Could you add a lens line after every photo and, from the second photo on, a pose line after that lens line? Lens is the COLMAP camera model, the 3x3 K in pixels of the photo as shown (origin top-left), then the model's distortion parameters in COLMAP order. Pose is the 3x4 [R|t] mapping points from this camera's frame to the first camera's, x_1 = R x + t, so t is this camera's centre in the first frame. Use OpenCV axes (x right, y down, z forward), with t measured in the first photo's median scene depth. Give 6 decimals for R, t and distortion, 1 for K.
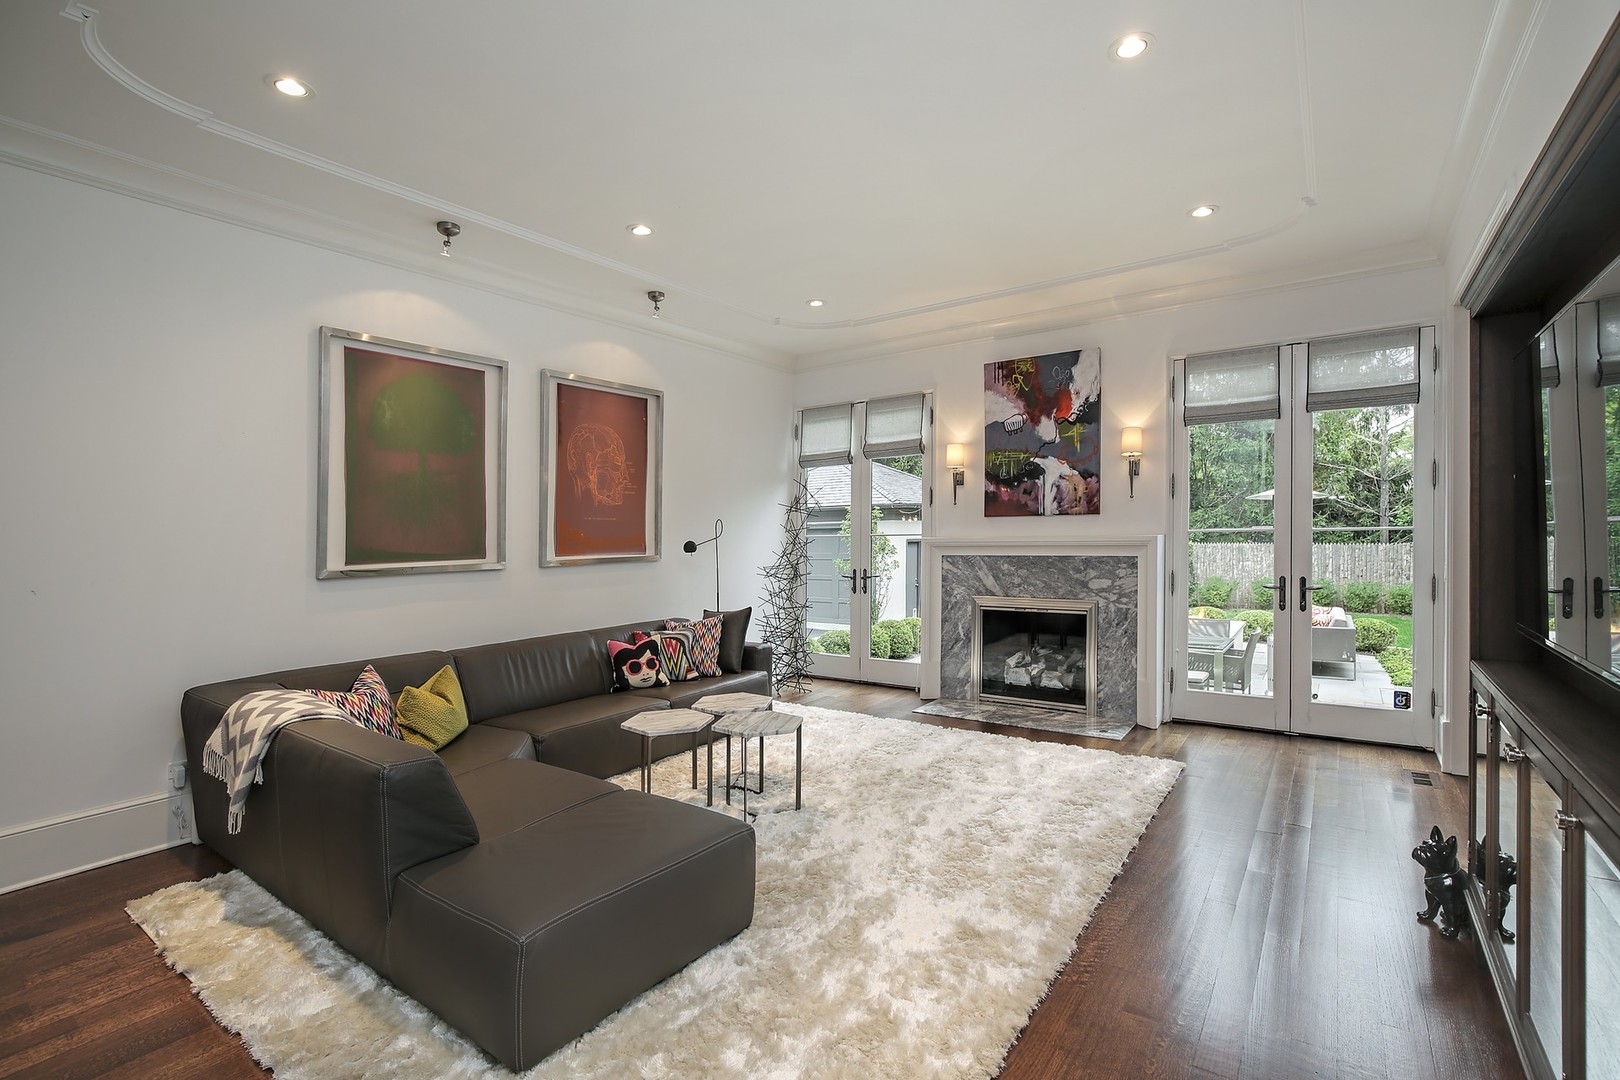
lens RADIAL K [[761.8, 0, 807.5], [0, 761.8, 522.4], [0, 0, 1]] dist [-0.000463, -0.000209]
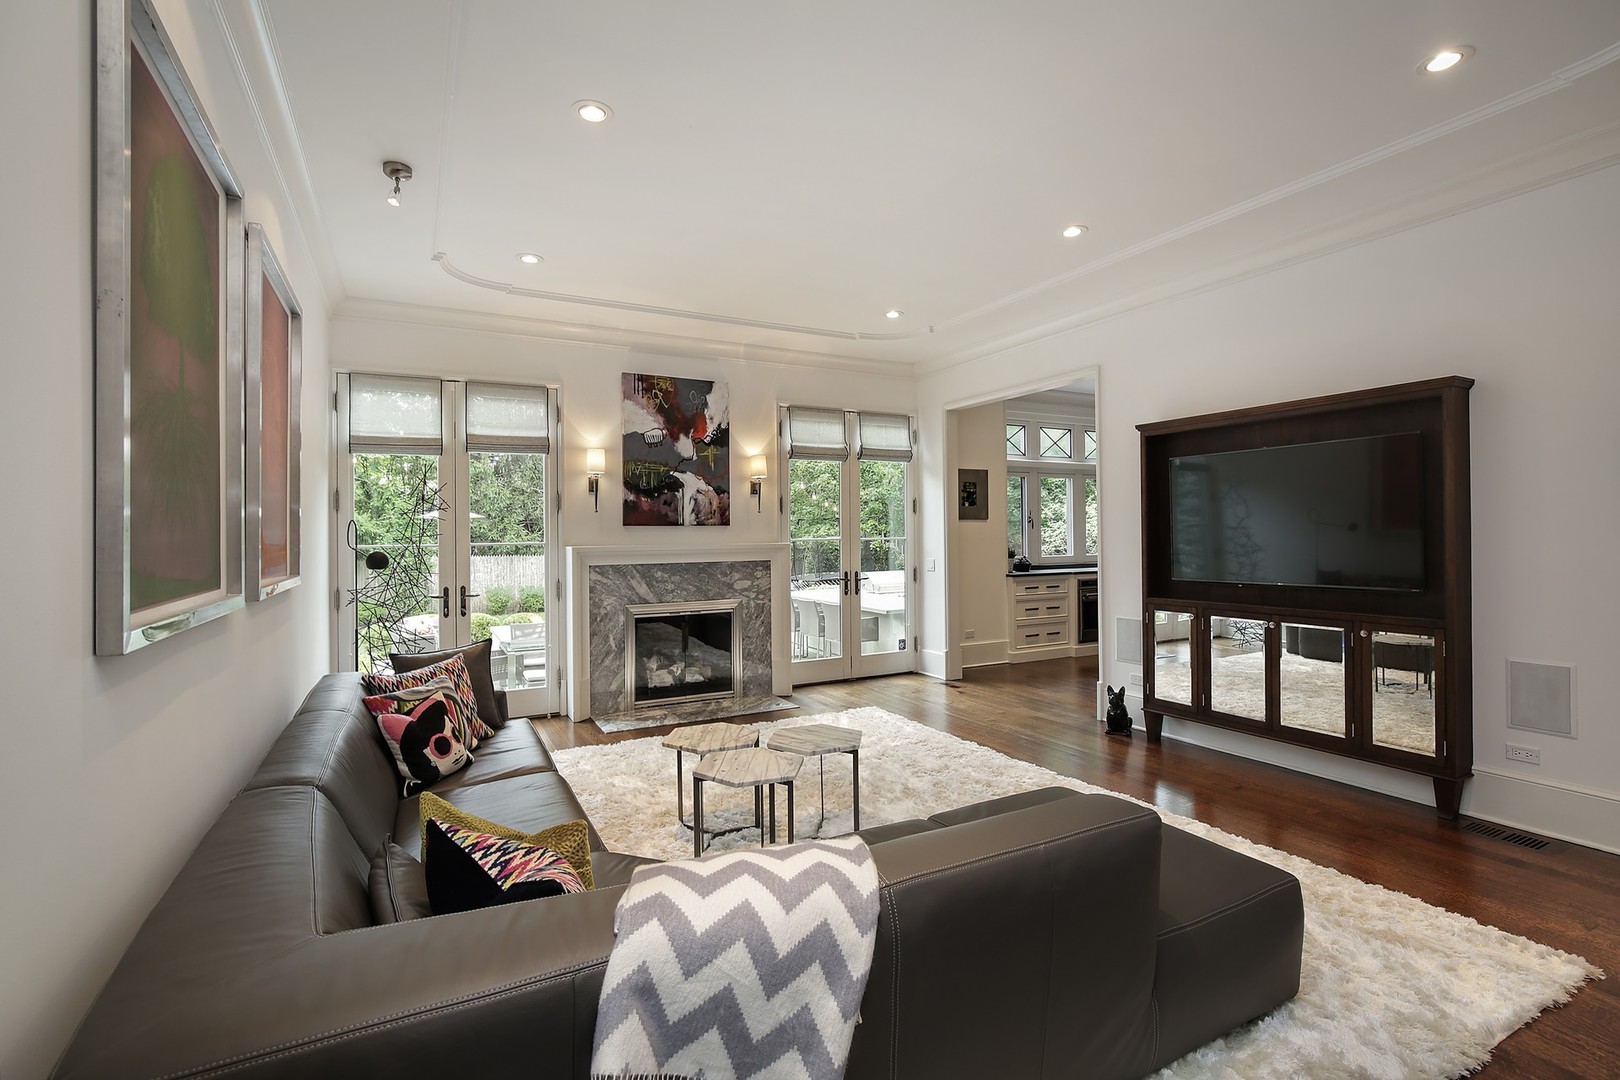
lens RADIAL K [[723.3, 0, 810.0], [0, 723.3, 540.0], [0, 0, 1]] dist [0.001730, 0.000110]
pose [[0.449091, 0.006499, 0.893462, -0.532095], [-0.007542, 0.999965, -0.003482, 0.013619], [-0.893454, -0.005175, 0.449125, 0.376618]]
